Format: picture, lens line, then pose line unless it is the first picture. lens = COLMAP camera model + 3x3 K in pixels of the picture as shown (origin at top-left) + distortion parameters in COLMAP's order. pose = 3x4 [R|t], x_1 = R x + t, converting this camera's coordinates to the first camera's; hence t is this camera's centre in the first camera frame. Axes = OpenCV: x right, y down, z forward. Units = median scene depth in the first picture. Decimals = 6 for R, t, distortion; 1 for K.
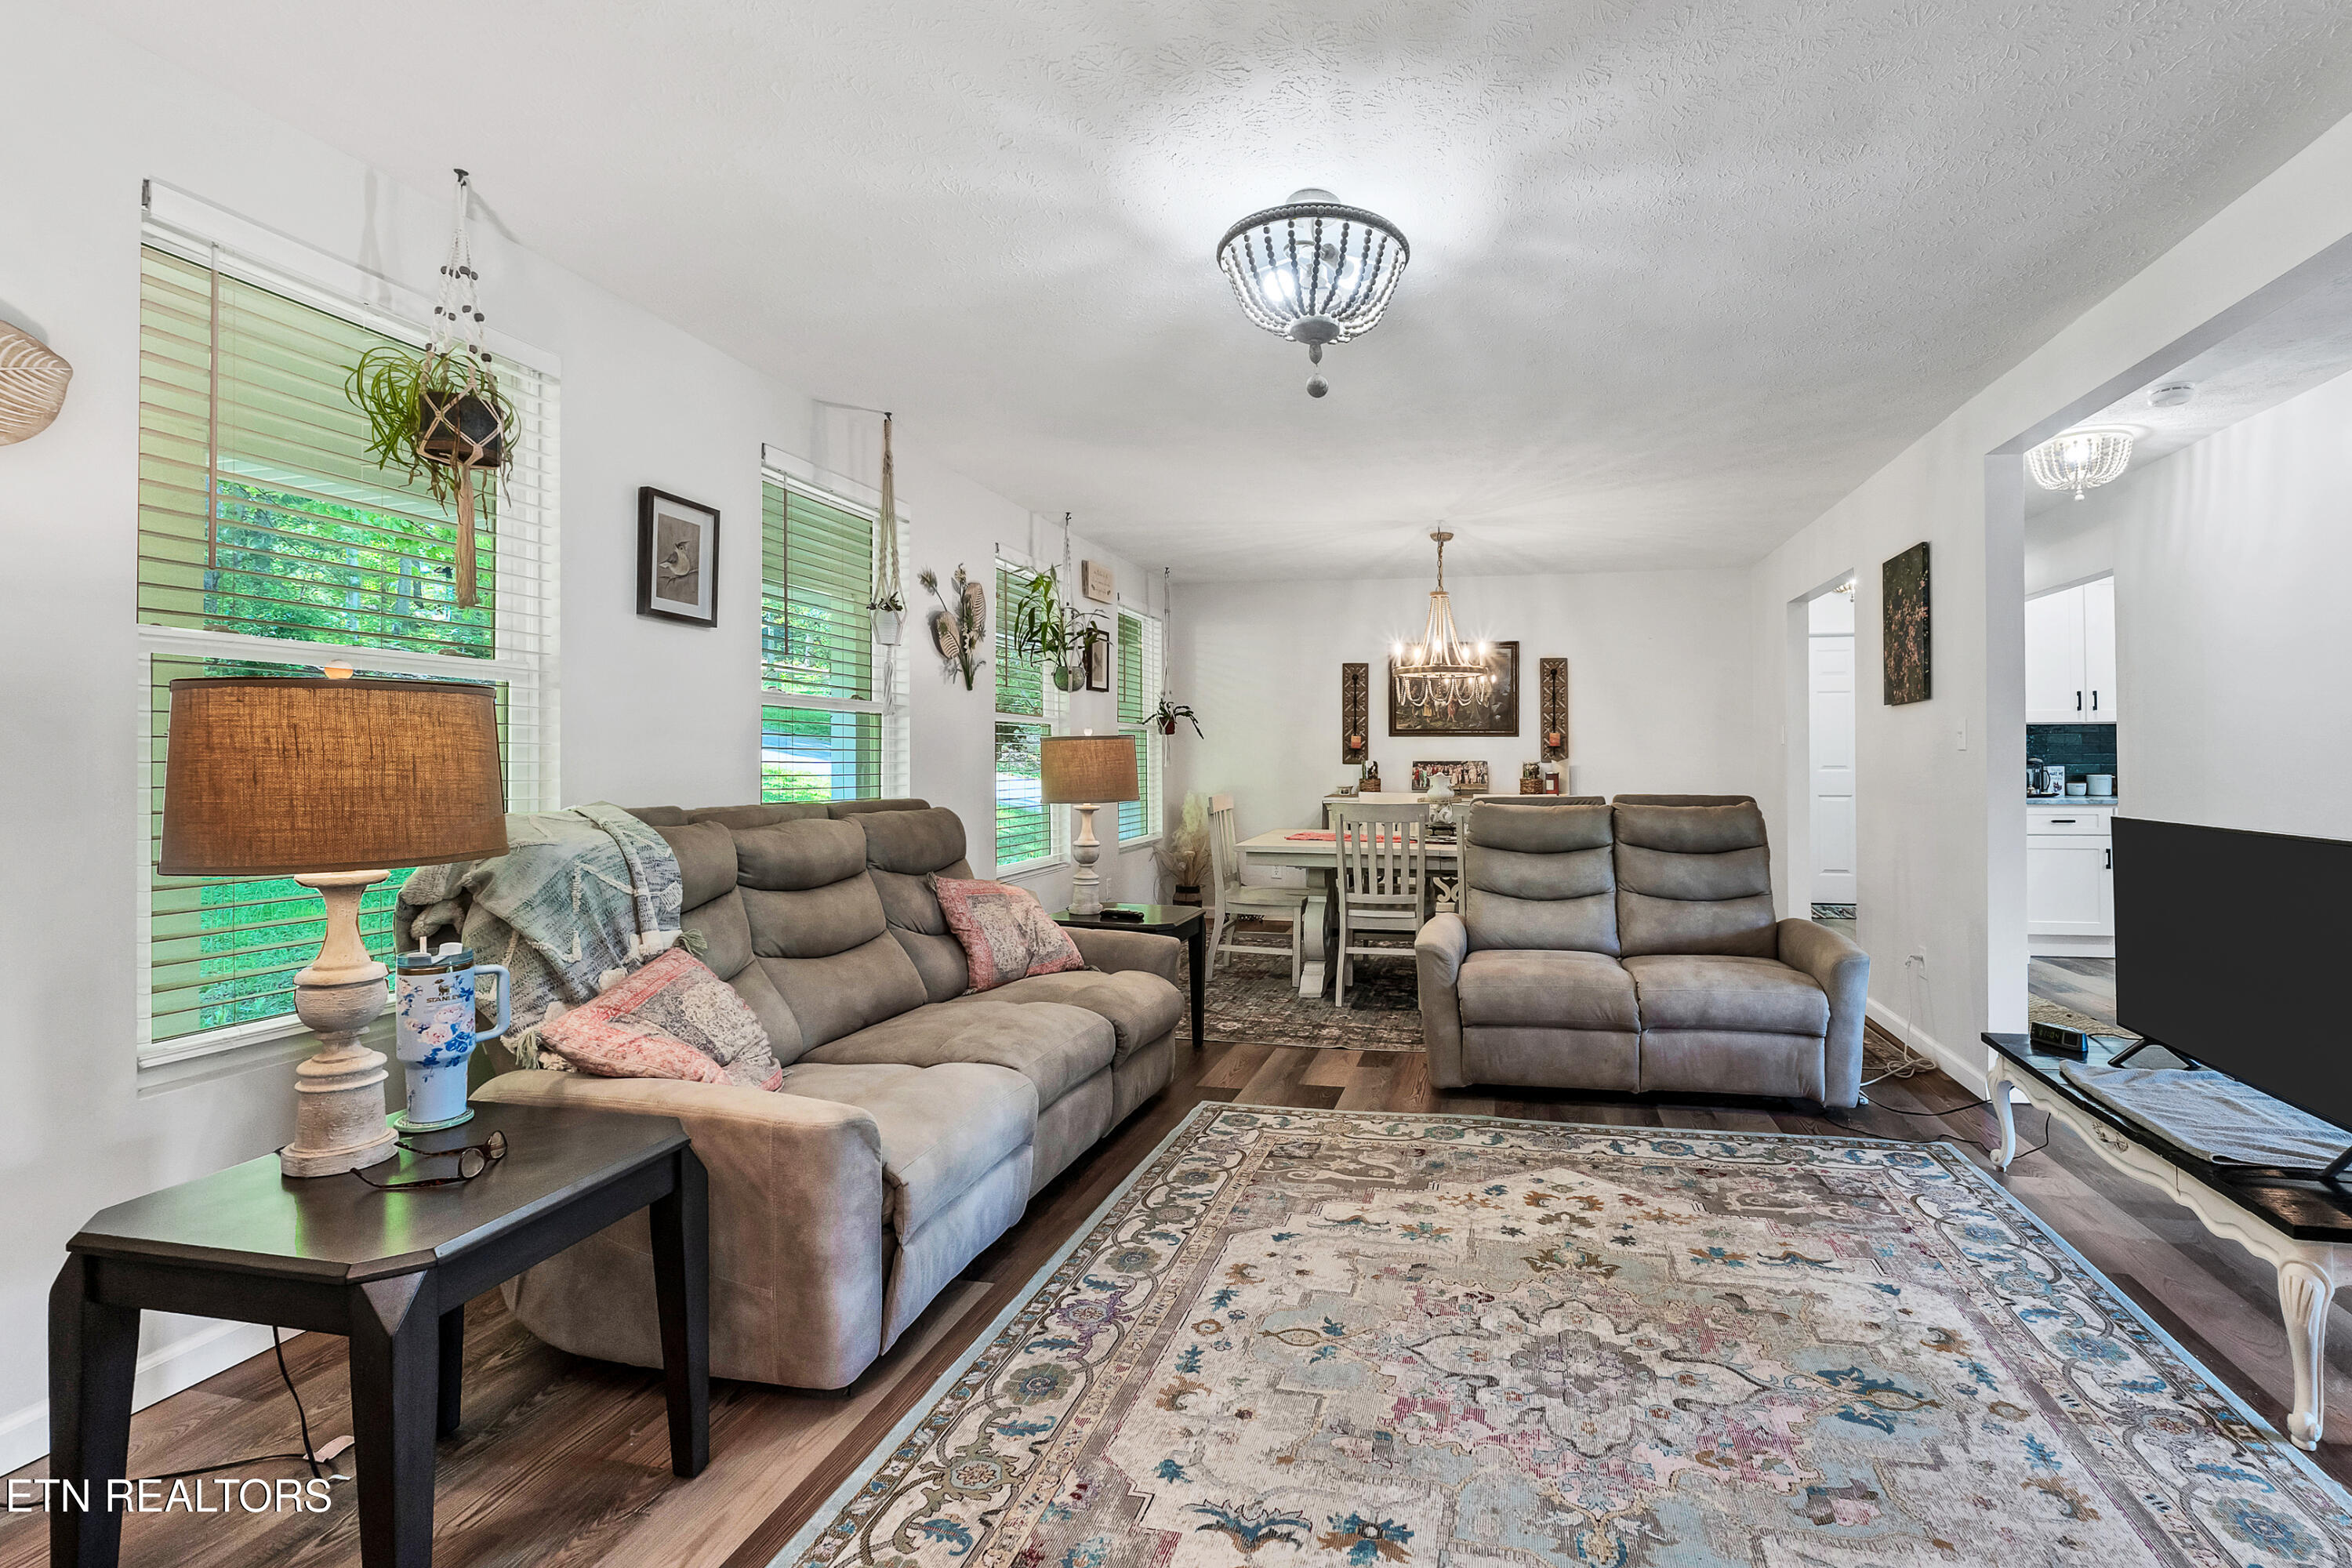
lens RADIAL K [[1099.5, 0, 1307.1], [0, 1099.5, 756.9], [0, 0, 1]] dist [-0.006502, -0.000401]
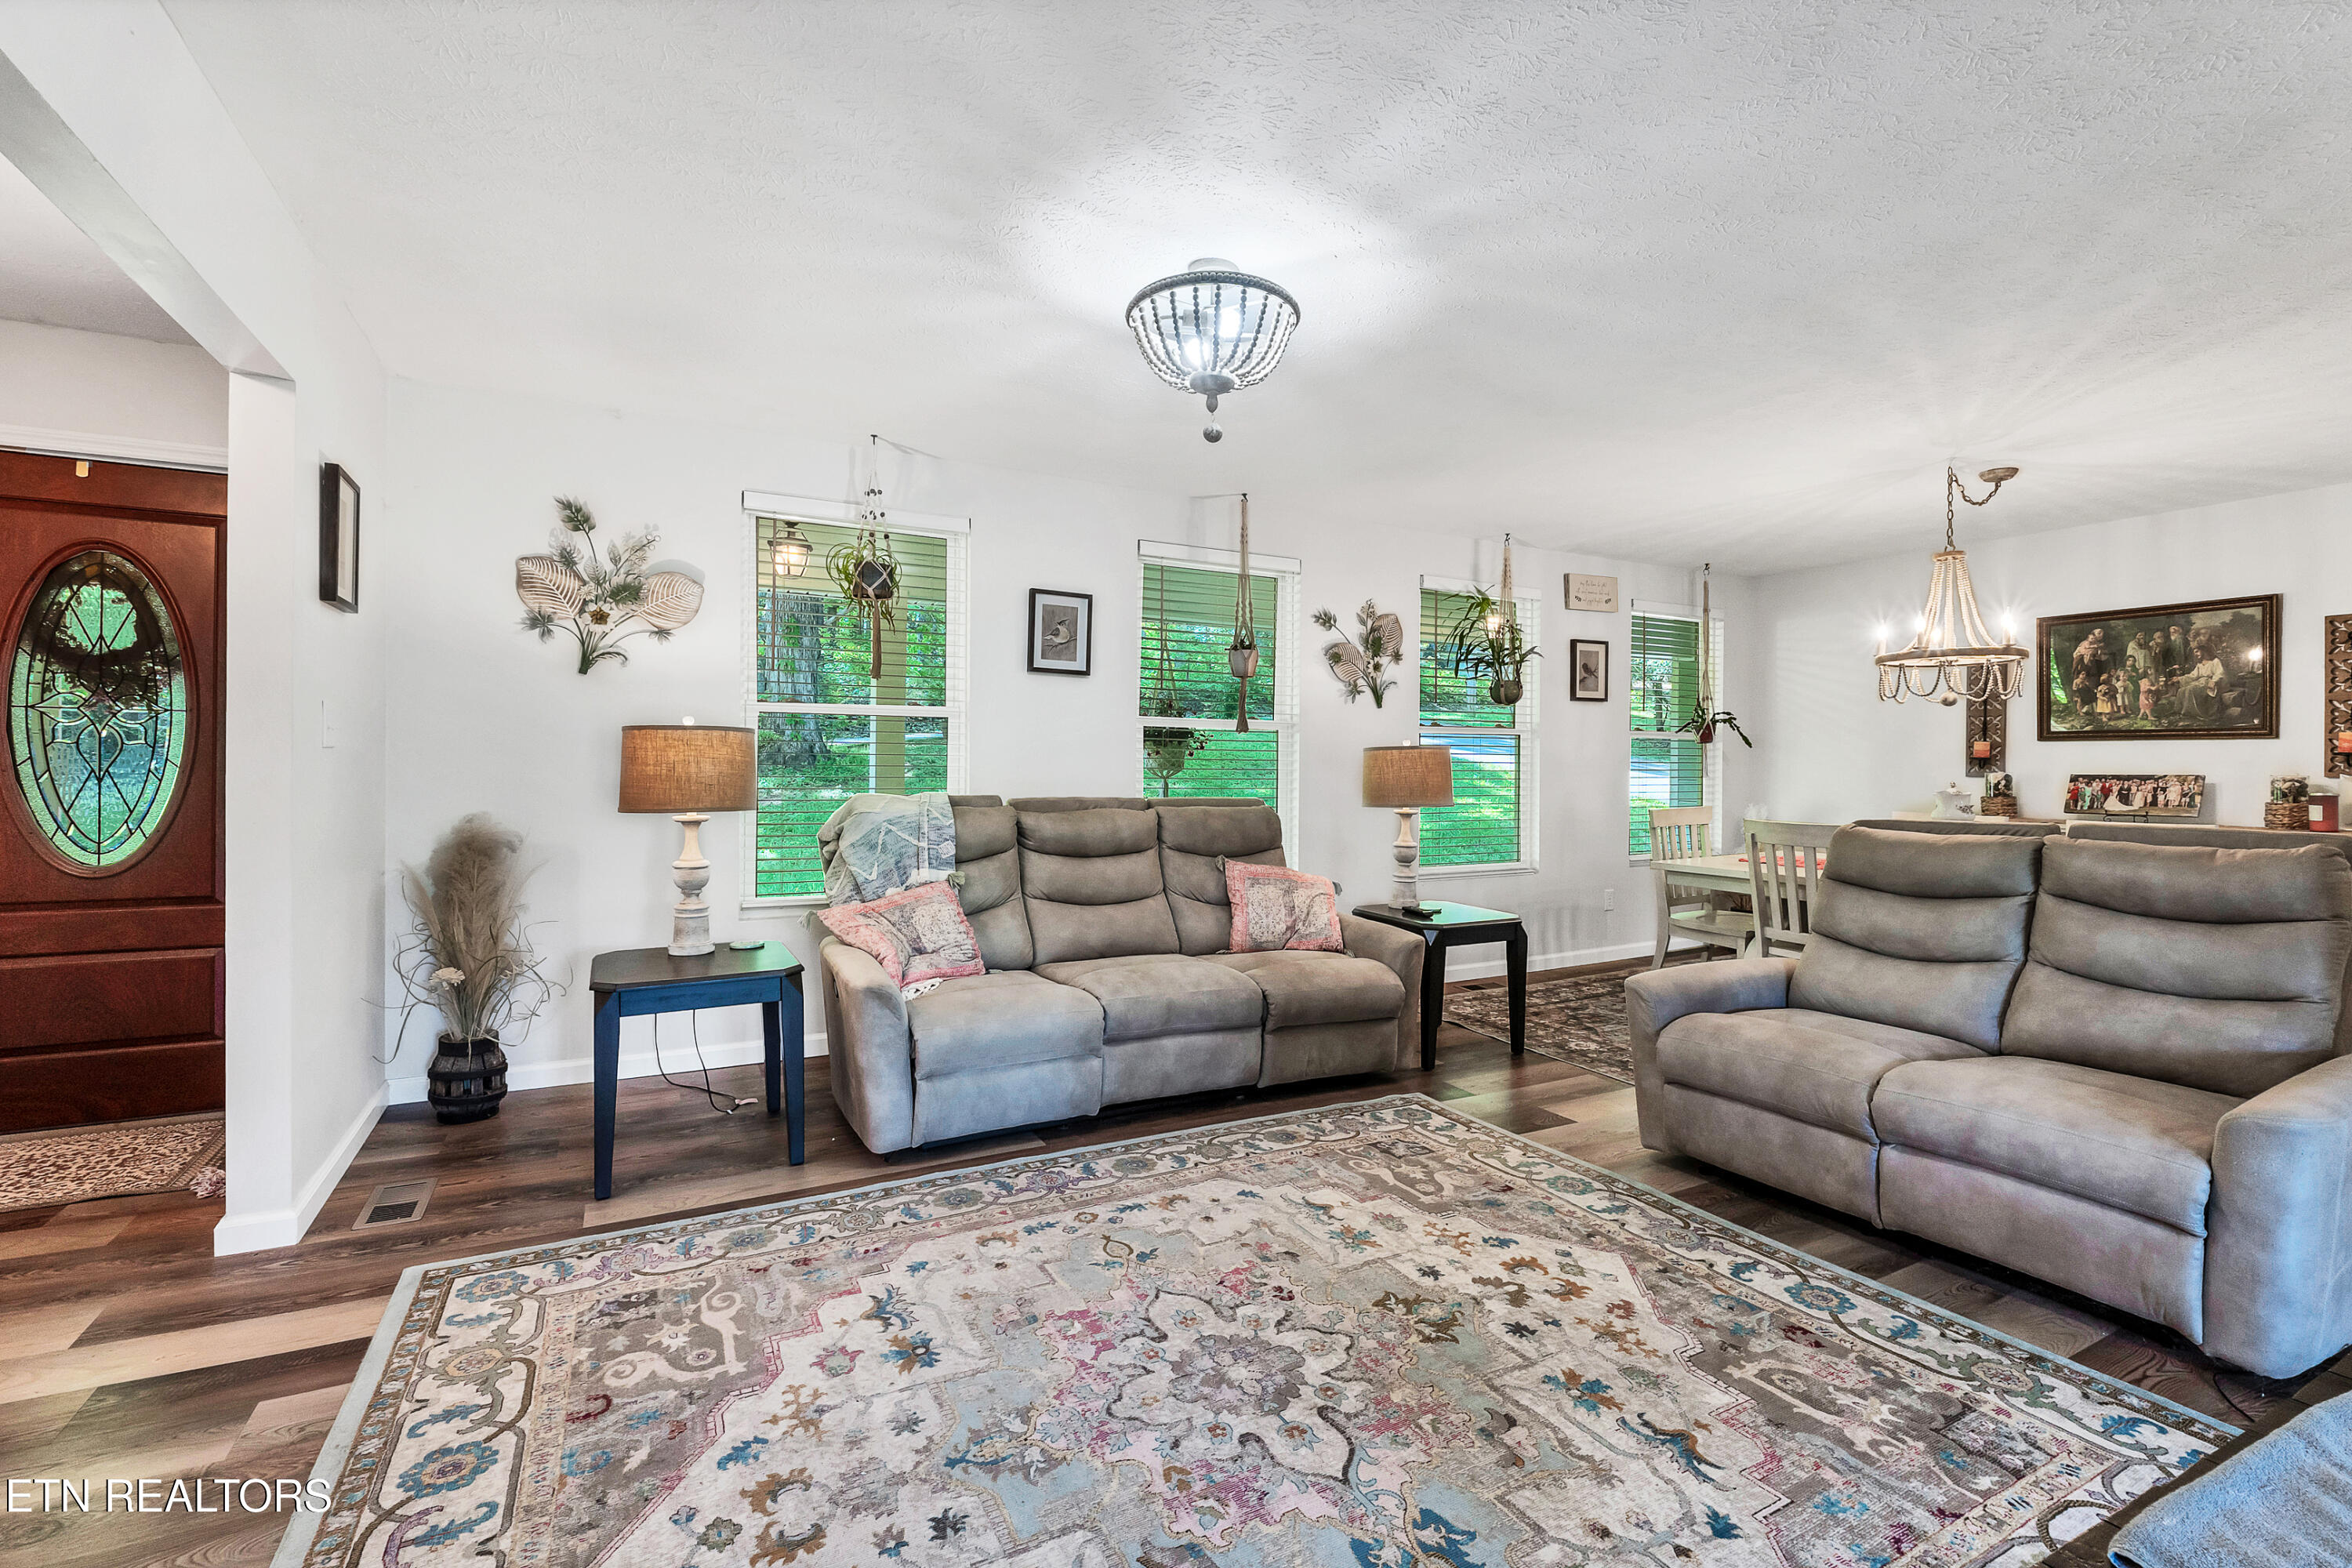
lens RADIAL K [[1029.8, 0, 1178.9], [0, 1029.8, 773.1], [0, 0, 1]] dist [-0.007802, 0.000192]
pose [[0.622551, 0.008323, -0.782535, 0.712271], [-0.004735, 0.999965, 0.006868, 0.002623], [0.782565, -0.000570, 0.622568, 0.280945]]
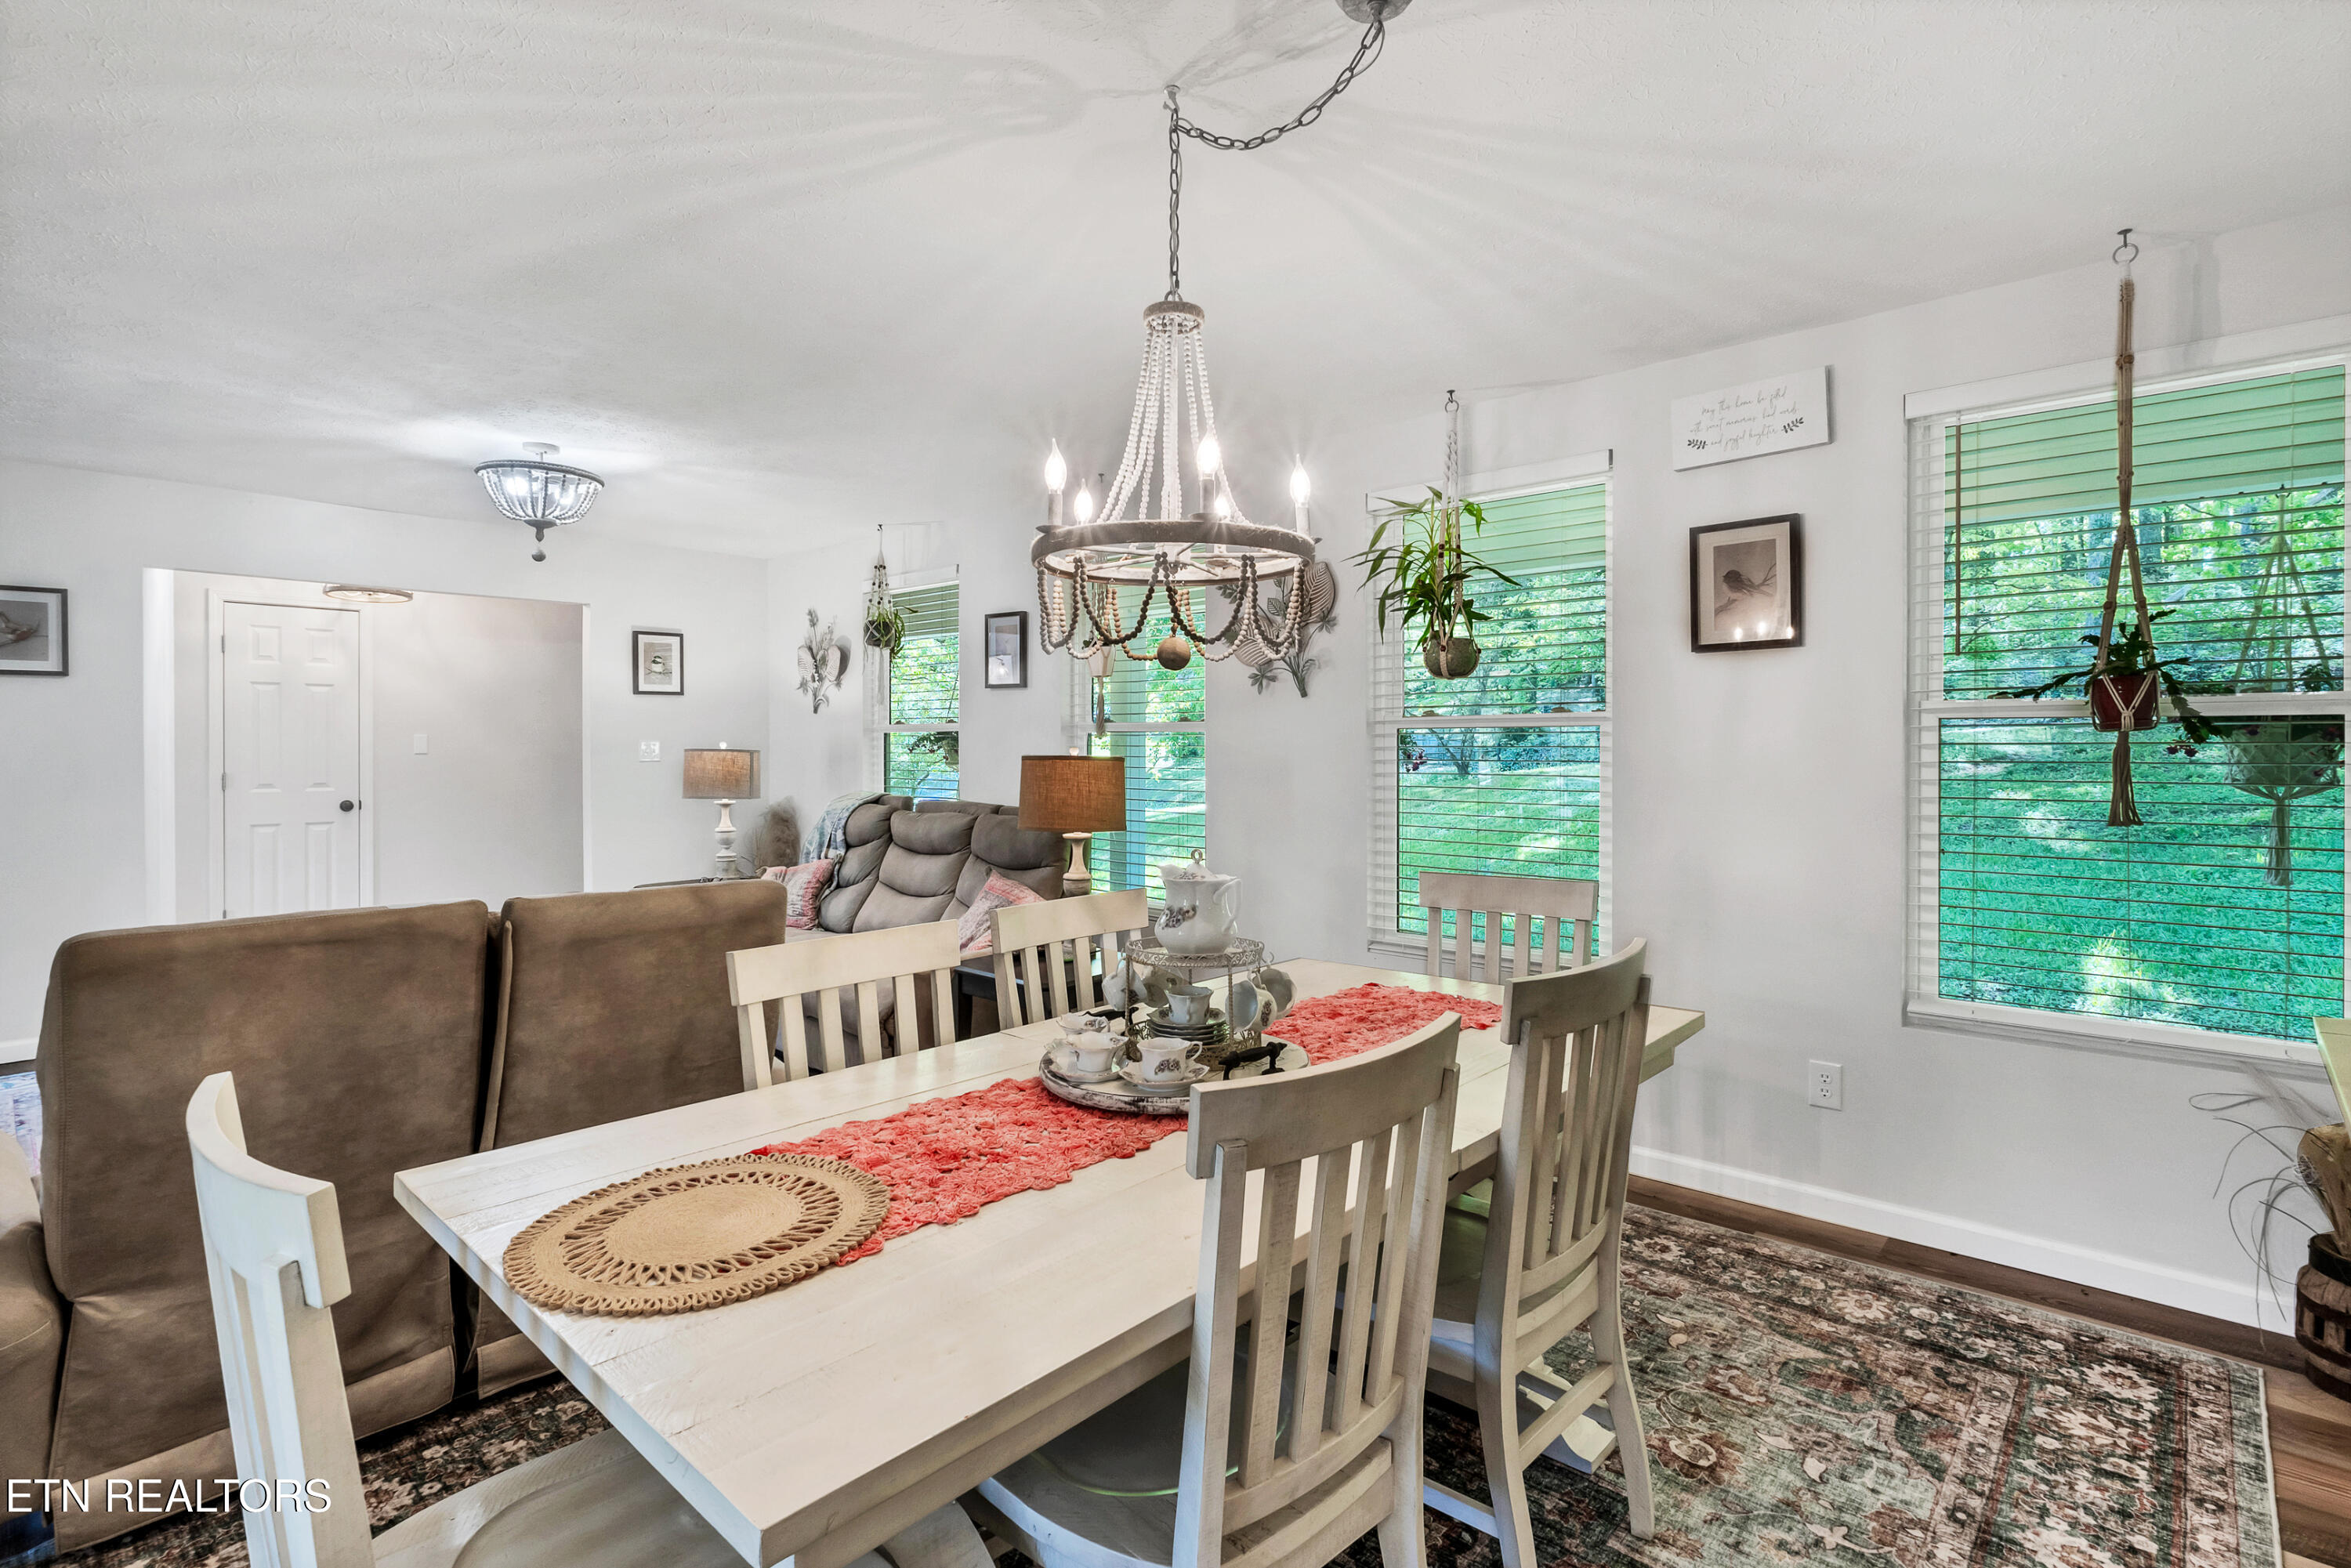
lens RADIAL K [[1135.8, 0, 1184.1], [0, 1135.8, 753.6], [0, 0, 1]] dist [-0.003776, -0.000039]
pose [[-0.539598, 0.008834, -0.841877, 0.810811], [0.001850, 0.999955, 0.009306, -0.045595], [0.841921, 0.003464, -0.539590, 2.401381]]
